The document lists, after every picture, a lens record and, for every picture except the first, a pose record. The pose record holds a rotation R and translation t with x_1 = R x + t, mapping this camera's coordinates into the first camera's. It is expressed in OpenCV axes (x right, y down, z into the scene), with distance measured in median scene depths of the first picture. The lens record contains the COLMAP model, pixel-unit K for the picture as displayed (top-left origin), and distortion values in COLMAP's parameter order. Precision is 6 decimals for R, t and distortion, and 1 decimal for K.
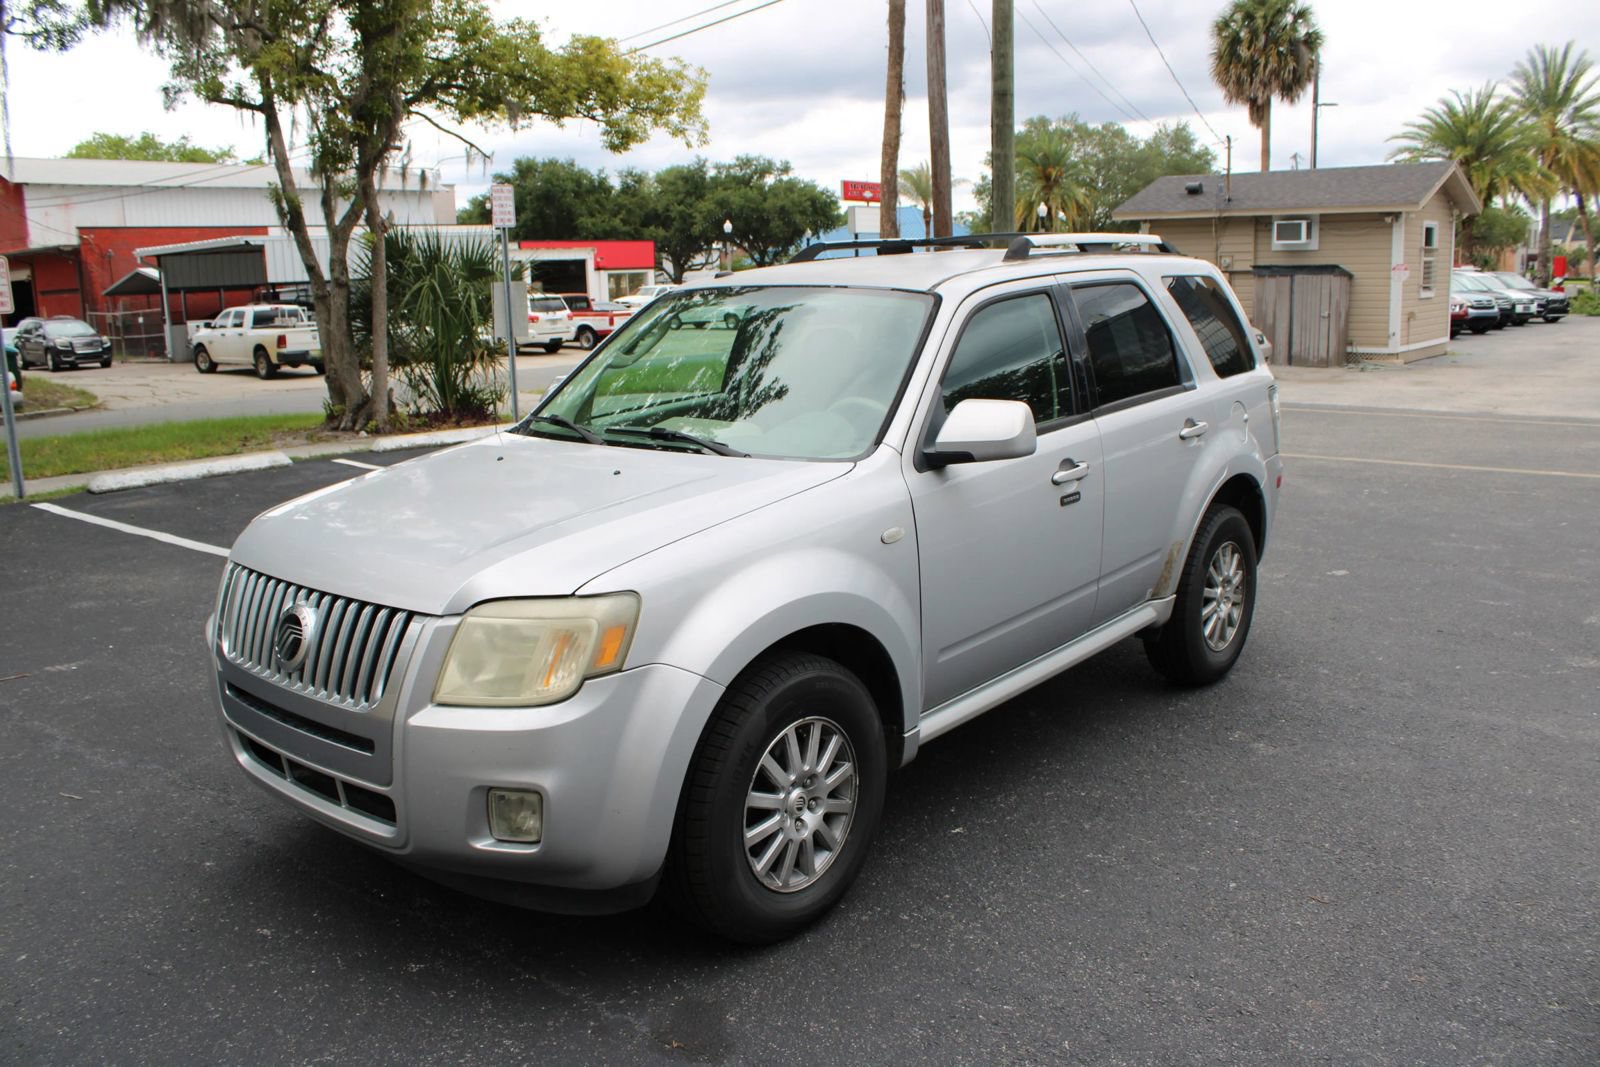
lens RADIAL K [[1333.5, 0, 800.0], [0, 1333.5, 533.5], [0, 0, 1]] dist [-0.169130, 0.158685]
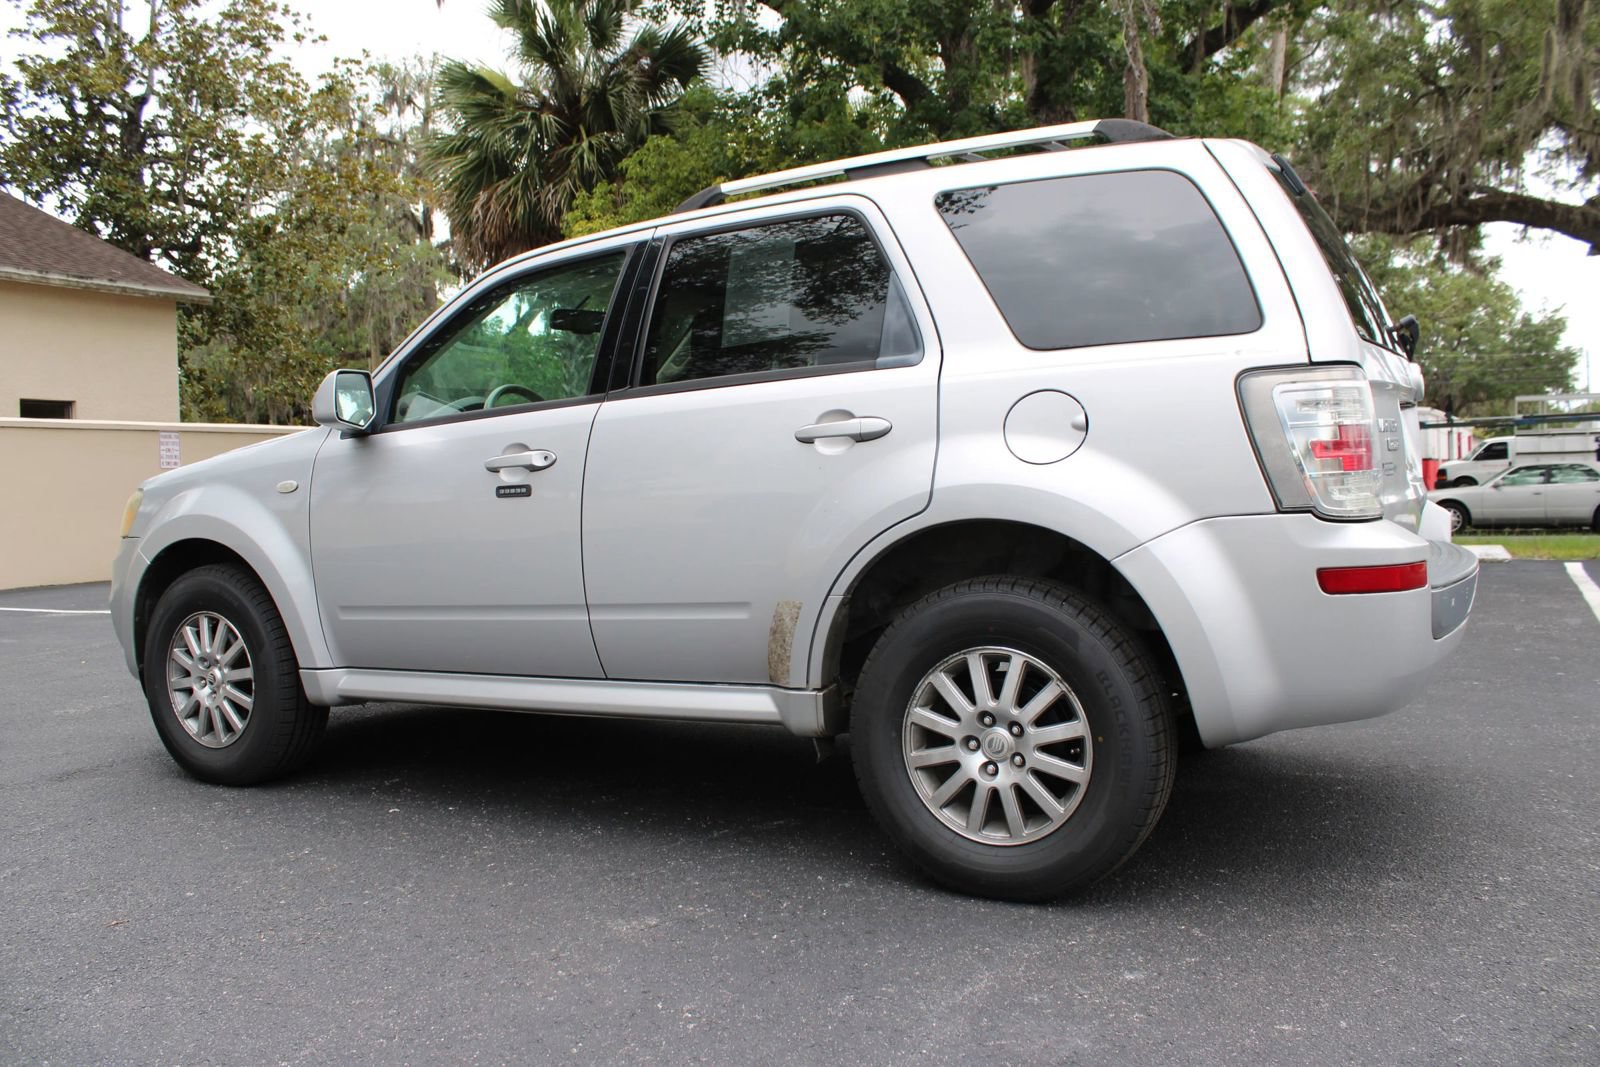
lens RADIAL K [[1333.5, 0, 800.0], [0, 1333.5, 533.5], [0, 0, 1]] dist [-0.169130, 0.158685]
pose [[0.194488, 0.062969, -0.978882, 0.296160], [-0.162359, 0.986239, 0.031184, -0.015416], [0.967375, 0.152866, 0.202035, 0.281019]]
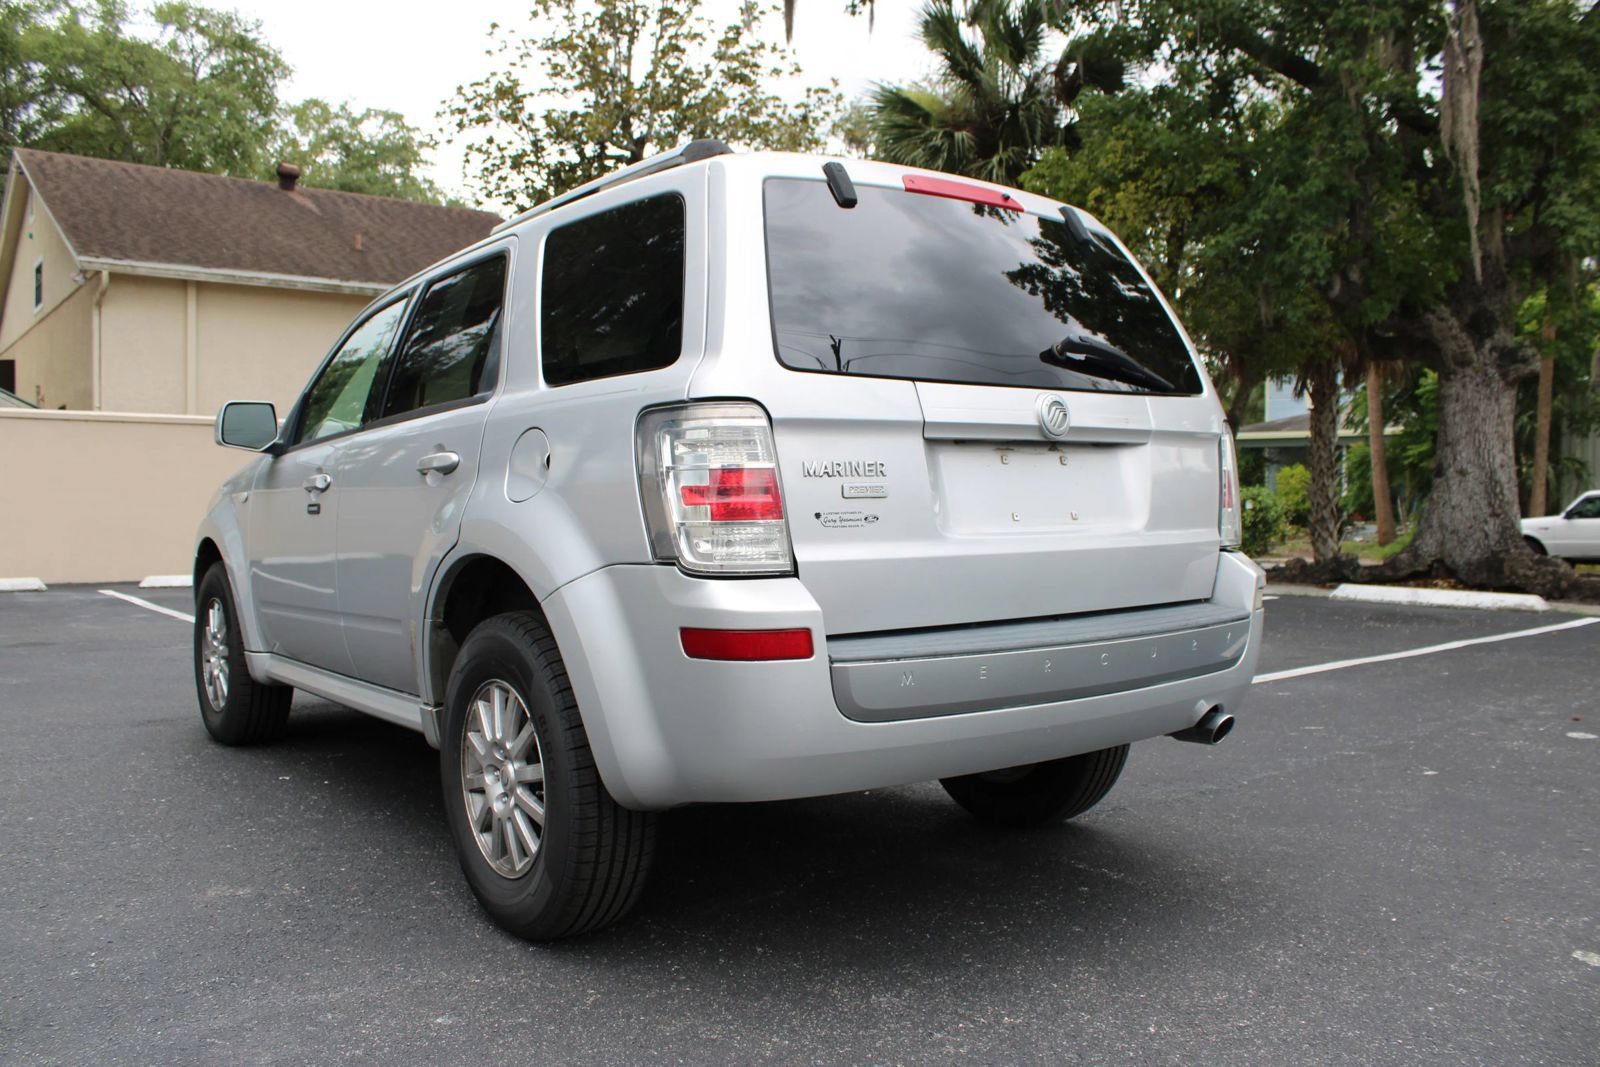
lens RADIAL K [[1333.5, 0, 800.0], [0, 1333.5, 533.5], [0, 0, 1]] dist [-0.169130, 0.158685]
pose [[-0.229226, 0.054189, -0.971864, 0.291632], [-0.180313, 0.978804, 0.097105, -0.045850], [0.956526, 0.197498, -0.214596, 0.430027]]
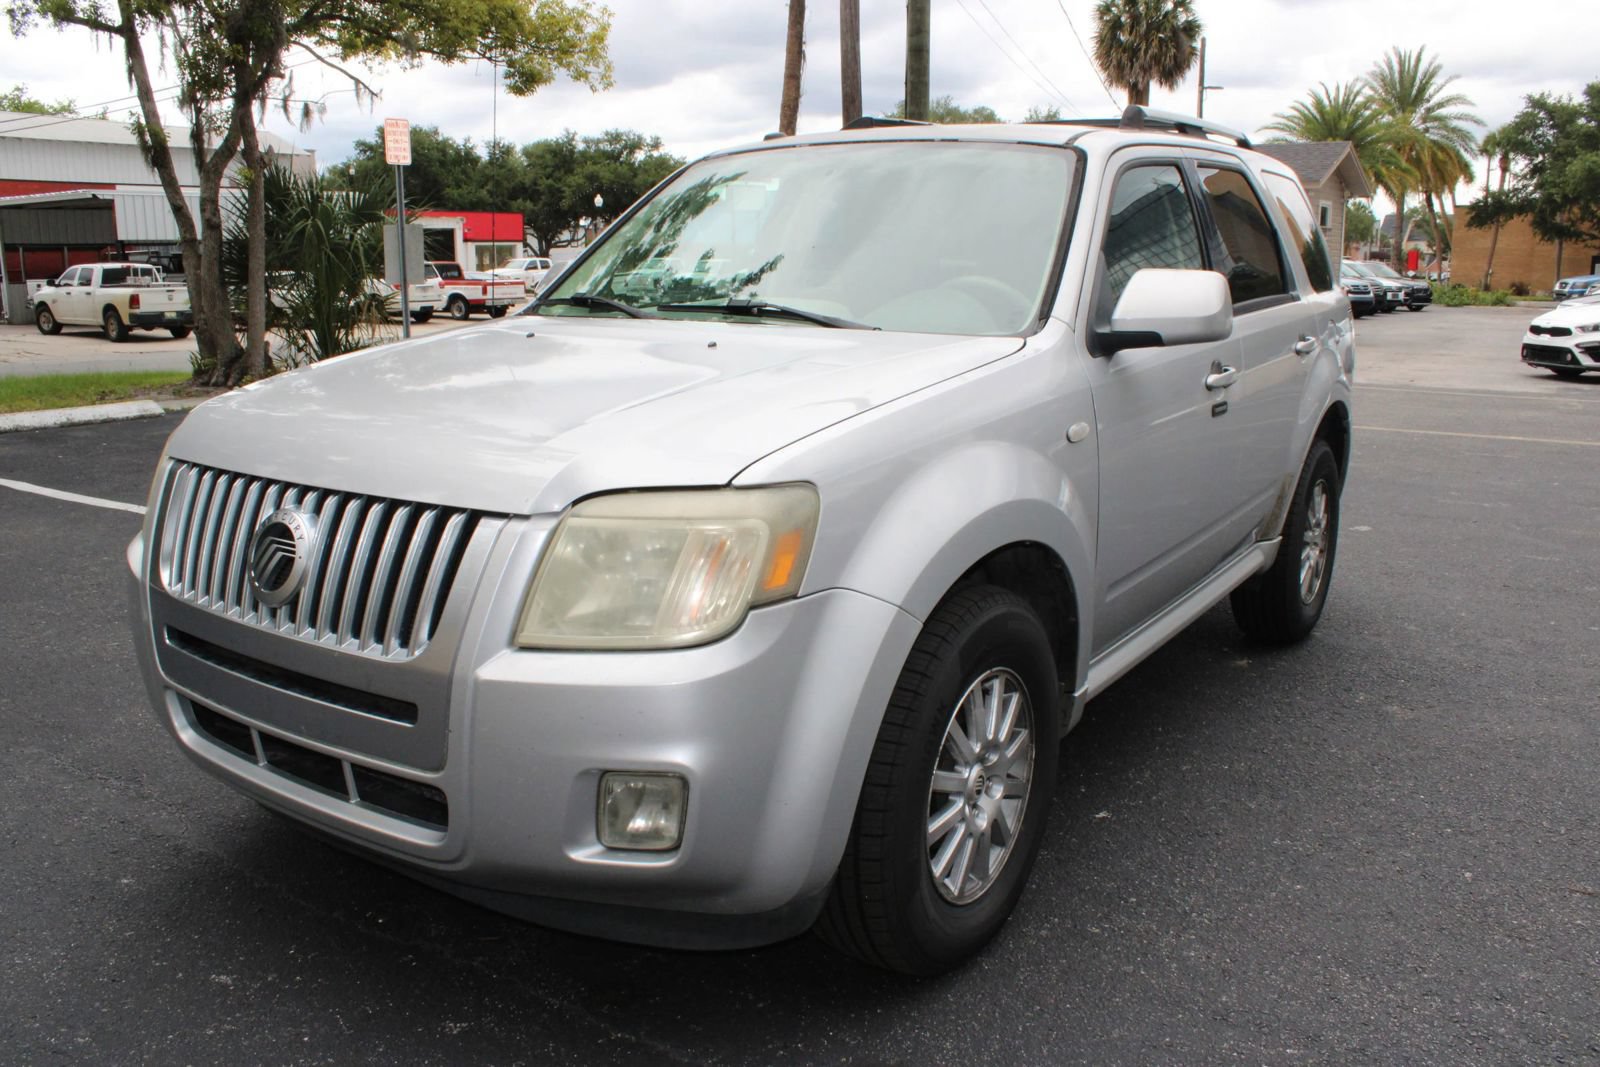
lens RADIAL K [[1323.8, 0, 800.0], [0, 1323.8, 533.5], [0, 0, 1]] dist [-0.159990, 0.137596]
pose [[0.994230, 0.005450, 0.107132, -0.039631], [-0.006840, 0.999897, 0.012610, 0.011930], [-0.107053, -0.013270, 0.994165, 0.061364]]
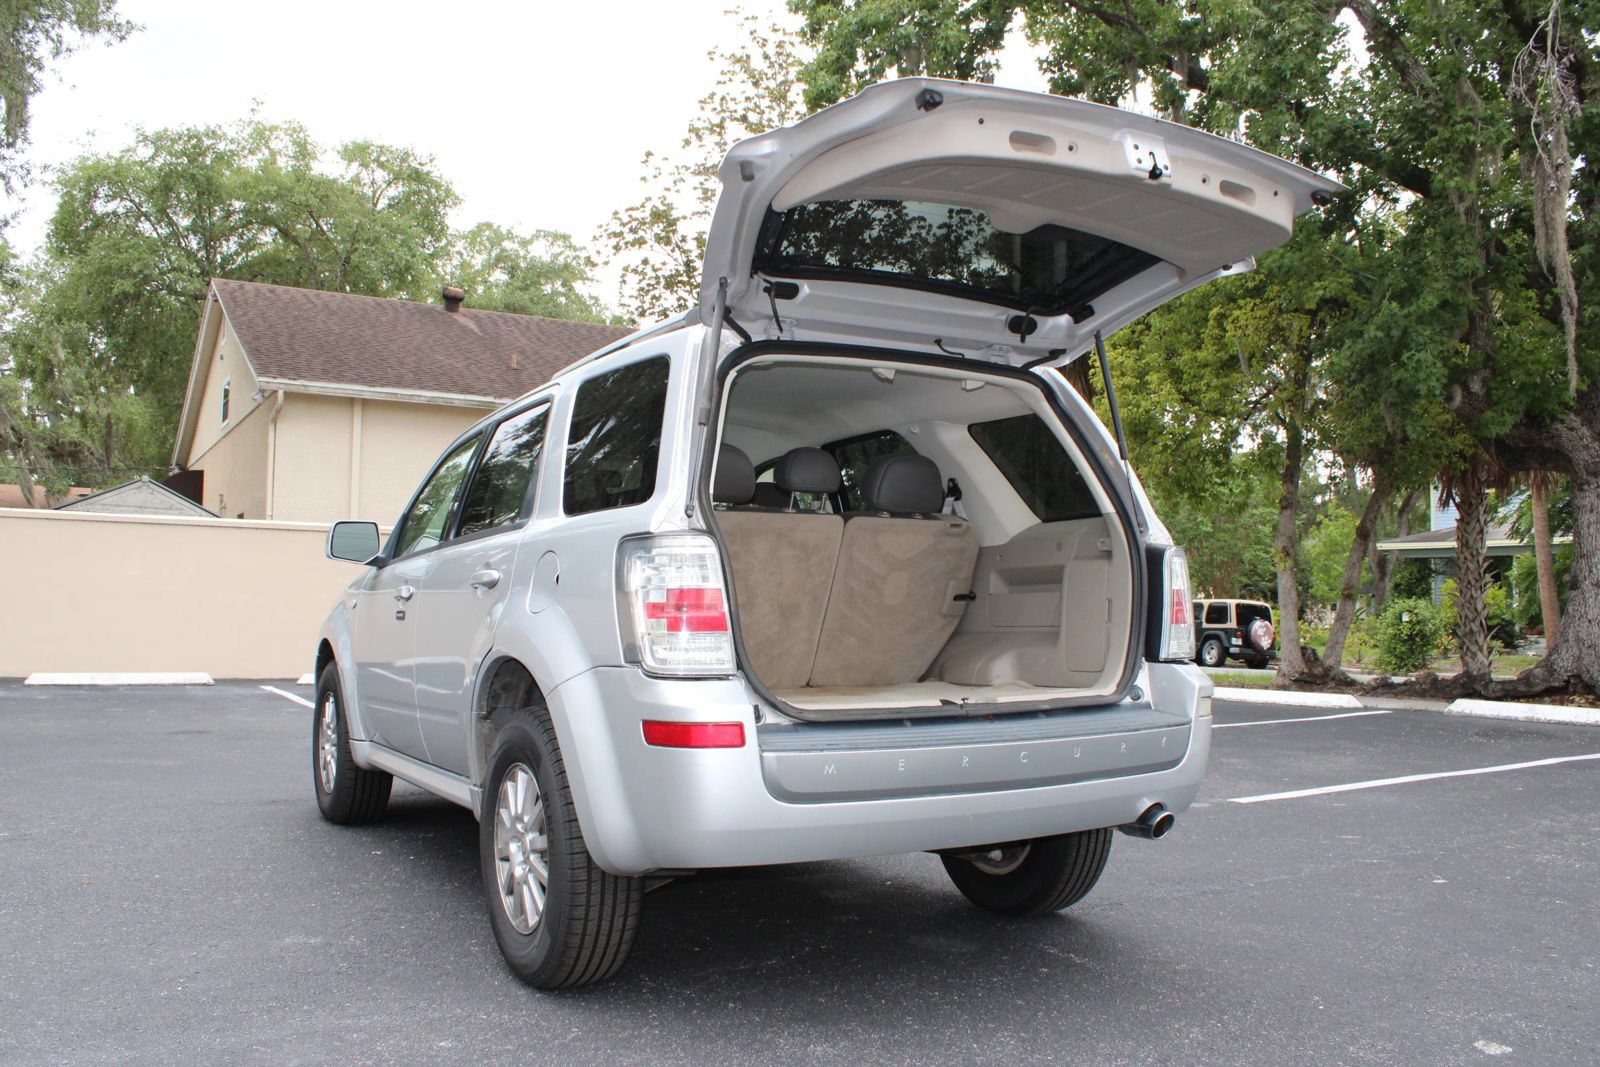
lens RADIAL K [[1333.5, 0, 800.0], [0, 1333.5, 533.5], [0, 0, 1]] dist [-0.169130, 0.158685]
pose [[-0.345263, -0.026520, -0.938131, 0.313511], [-0.179810, 0.982952, 0.038389, -0.054776], [0.921120, 0.181940, -0.344146, 0.466823]]
